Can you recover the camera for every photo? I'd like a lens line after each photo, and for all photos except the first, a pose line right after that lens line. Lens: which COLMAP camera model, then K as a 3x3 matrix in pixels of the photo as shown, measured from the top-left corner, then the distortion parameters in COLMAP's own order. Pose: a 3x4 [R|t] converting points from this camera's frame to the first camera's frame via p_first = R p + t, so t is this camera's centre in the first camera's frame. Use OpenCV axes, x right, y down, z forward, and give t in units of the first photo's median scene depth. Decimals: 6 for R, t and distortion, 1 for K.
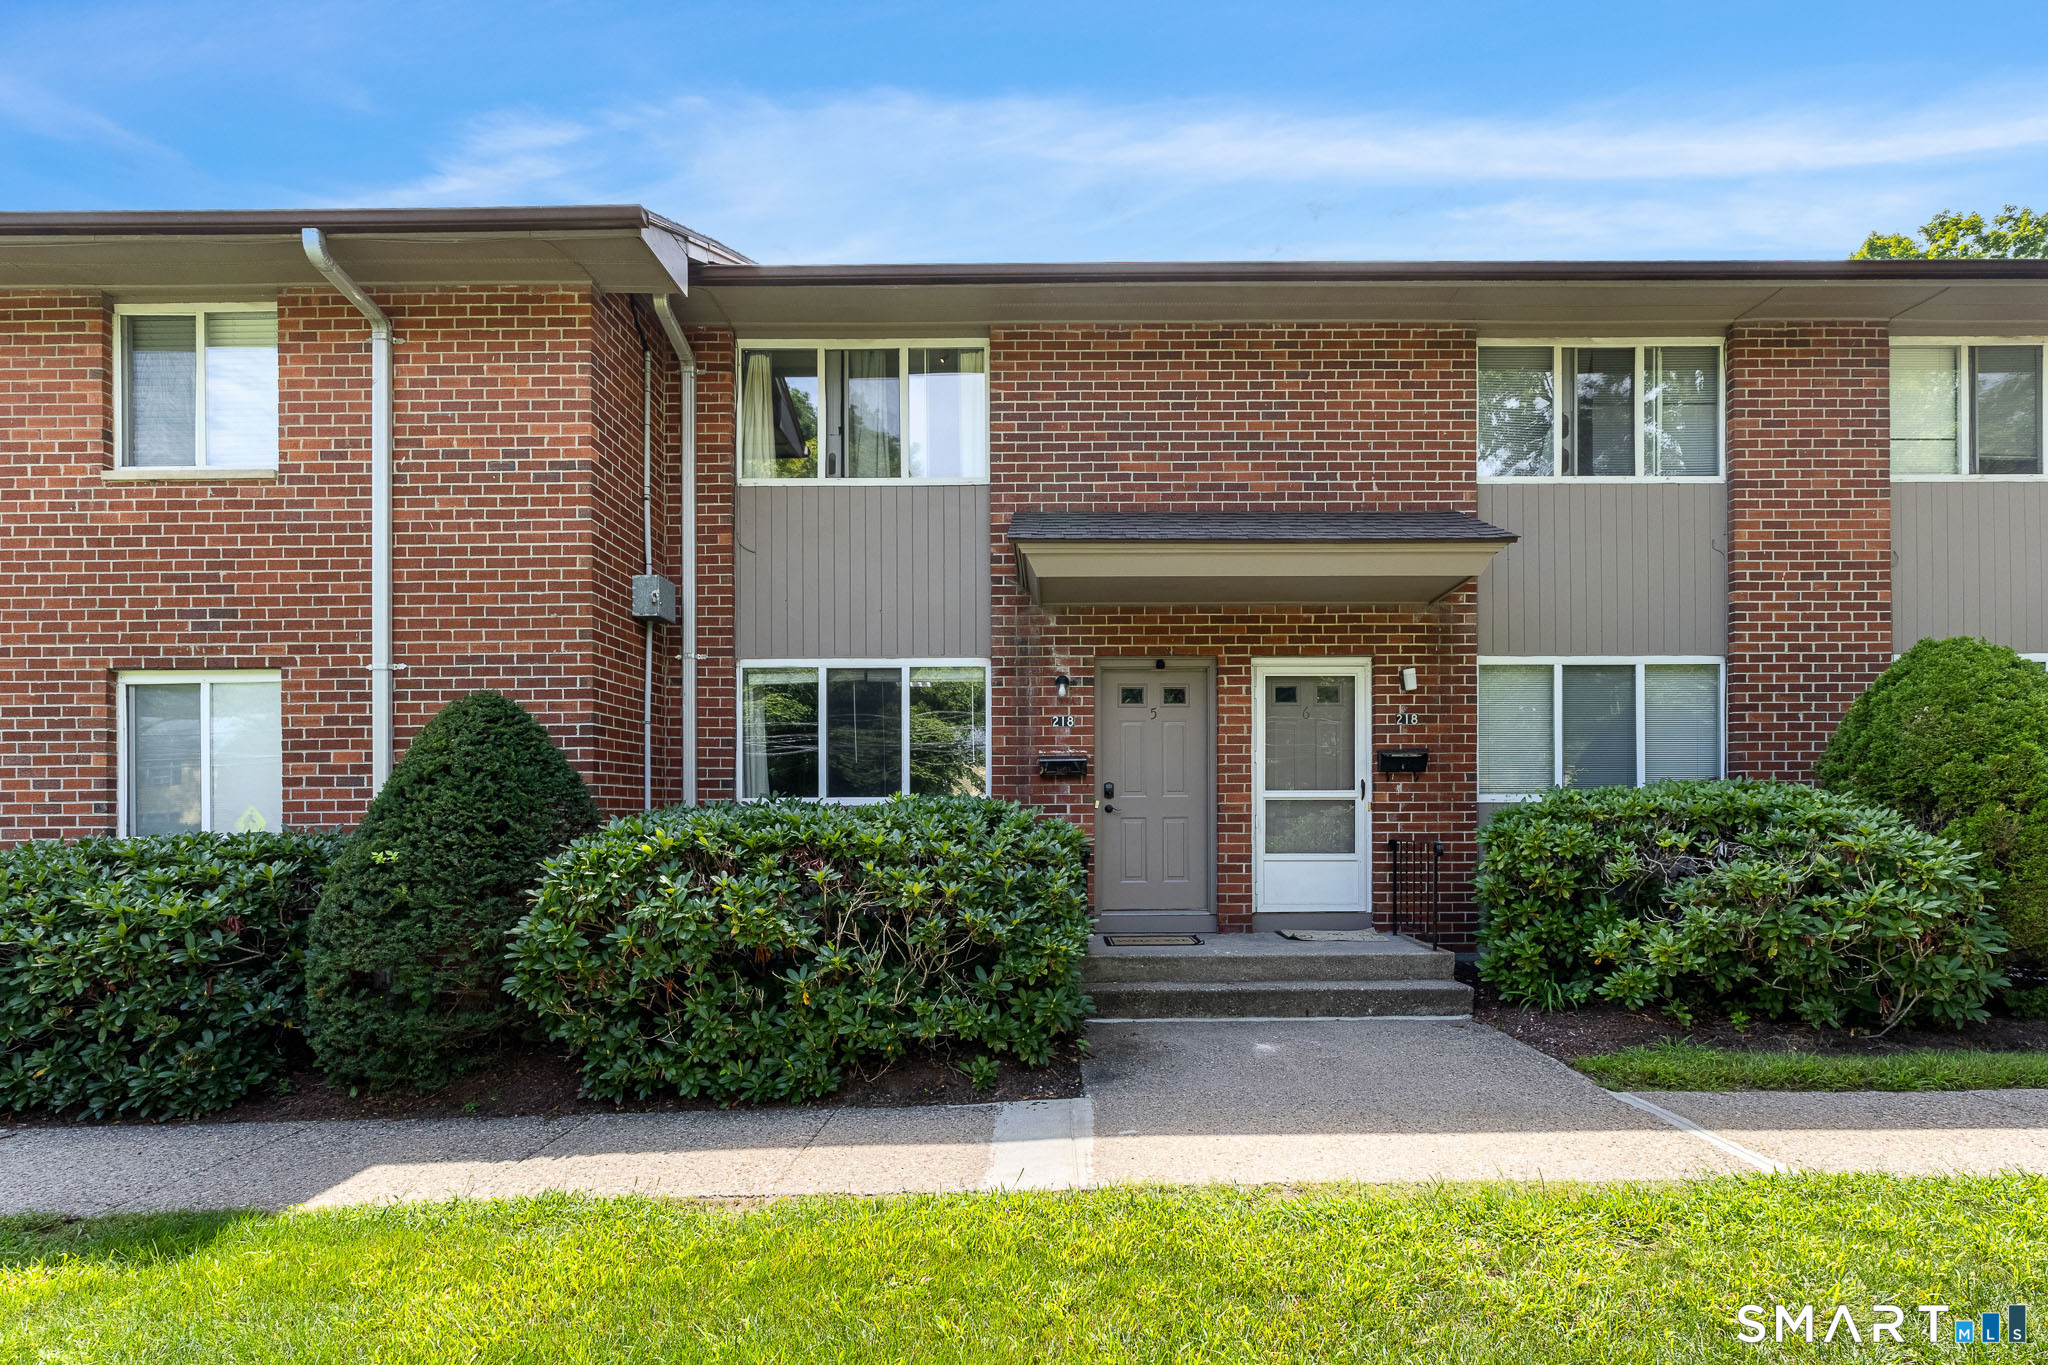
lens RADIAL K [[936.6, 0, 1026.1], [0, 936.6, 804.1], [0, 0, 1]] dist [-0.000704, 0.001179]
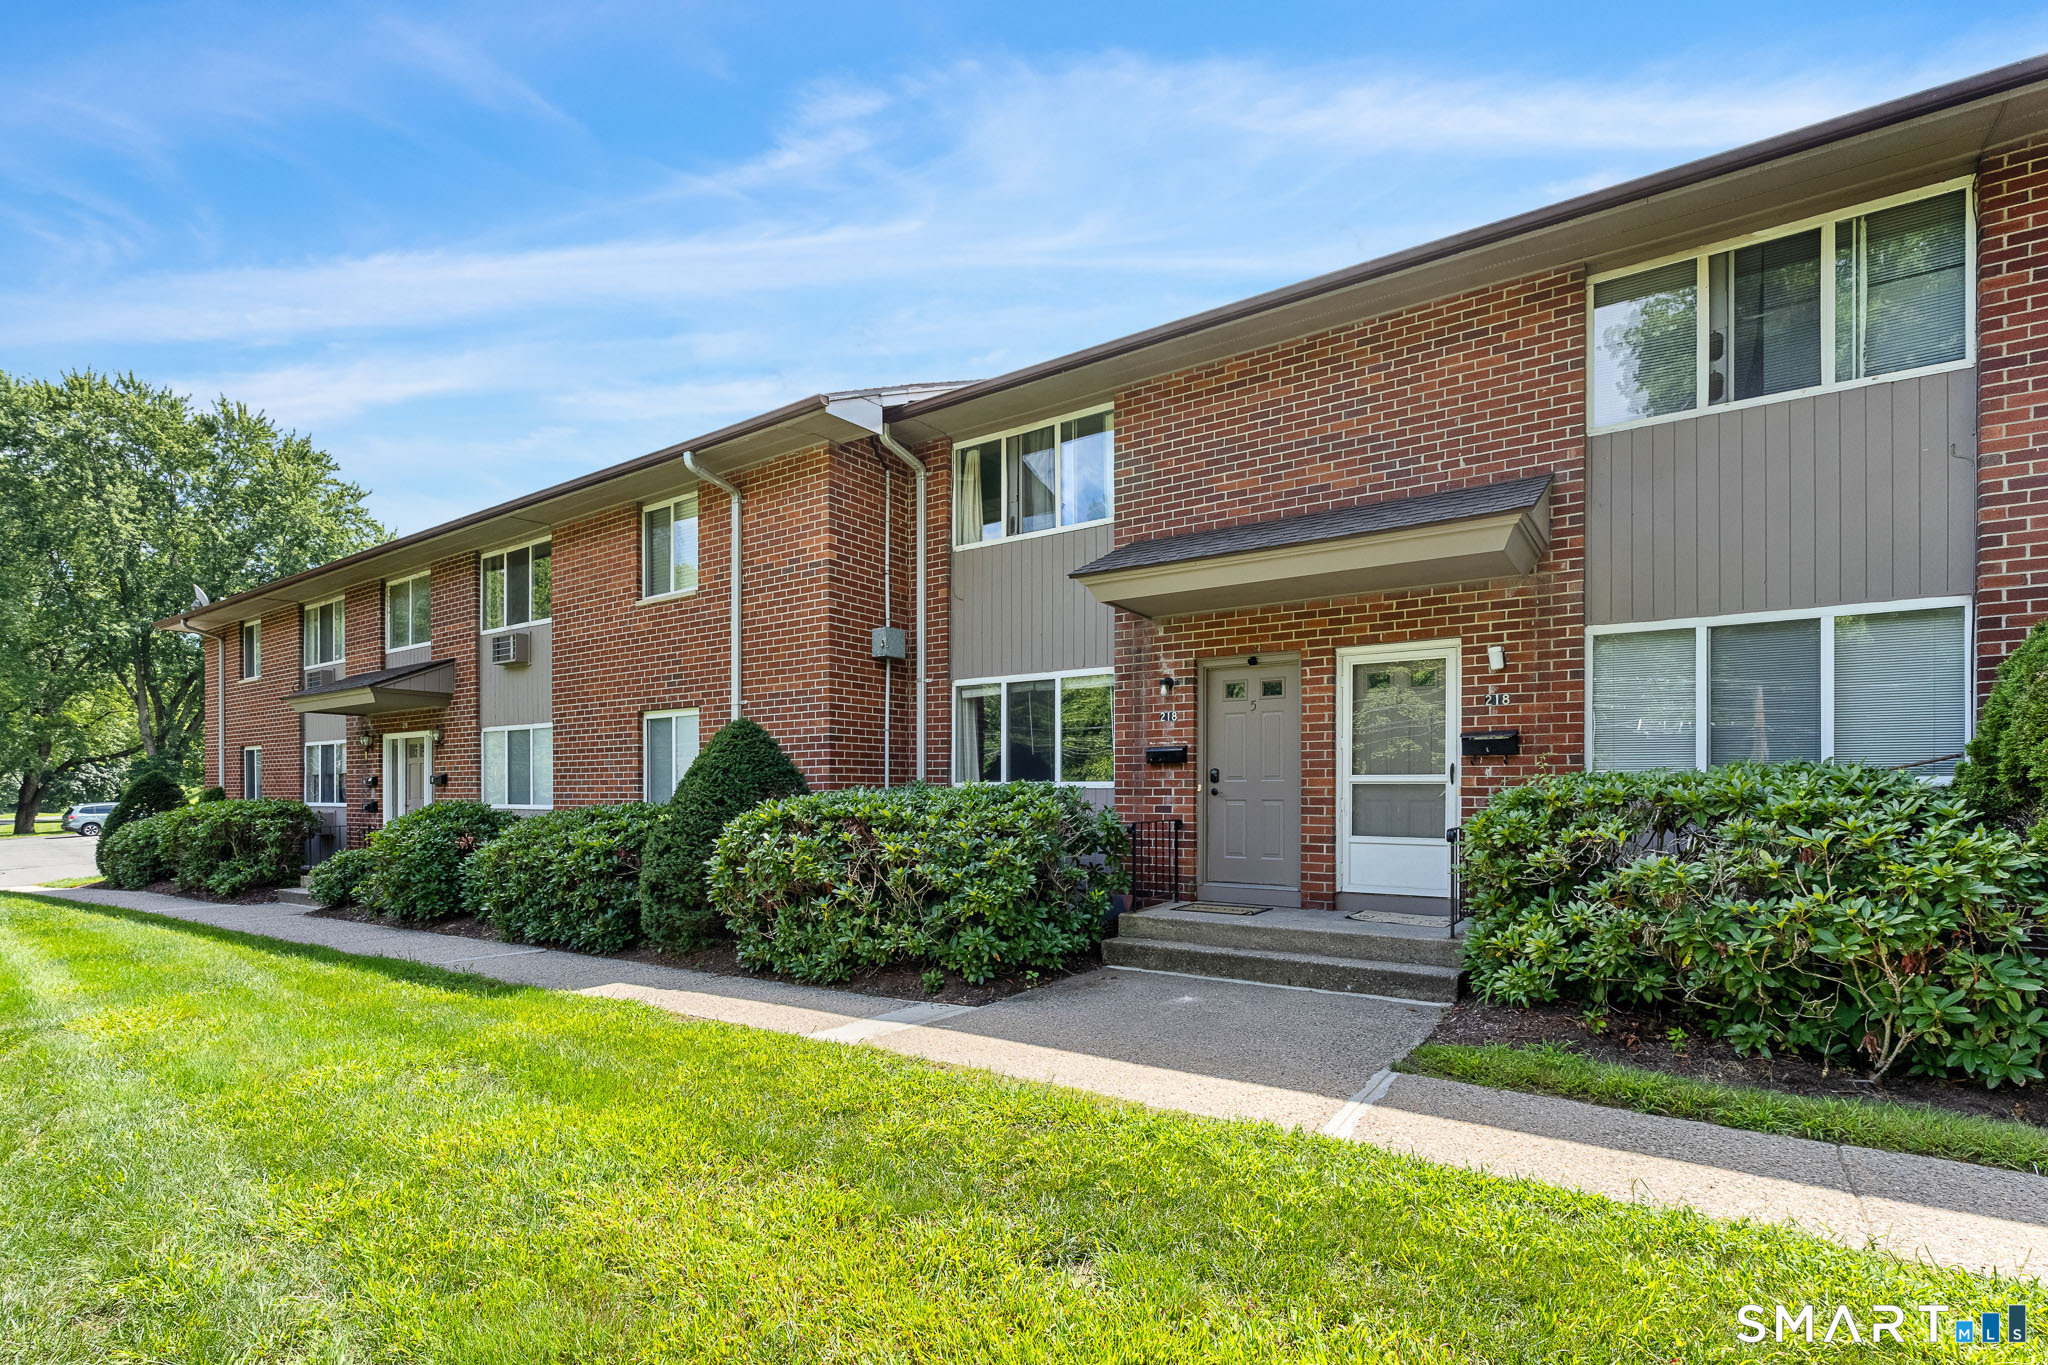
lens RADIAL K [[902.8, 0, 1055.6], [0, 902.8, 785.1], [0, 0, 1]] dist [0.000871, 0.000627]
pose [[0.840797, 0.001124, -0.541349, 0.527384], [-0.000213, 0.999998, 0.001745, -0.005170], [0.541350, -0.001352, 0.840796, -0.019484]]
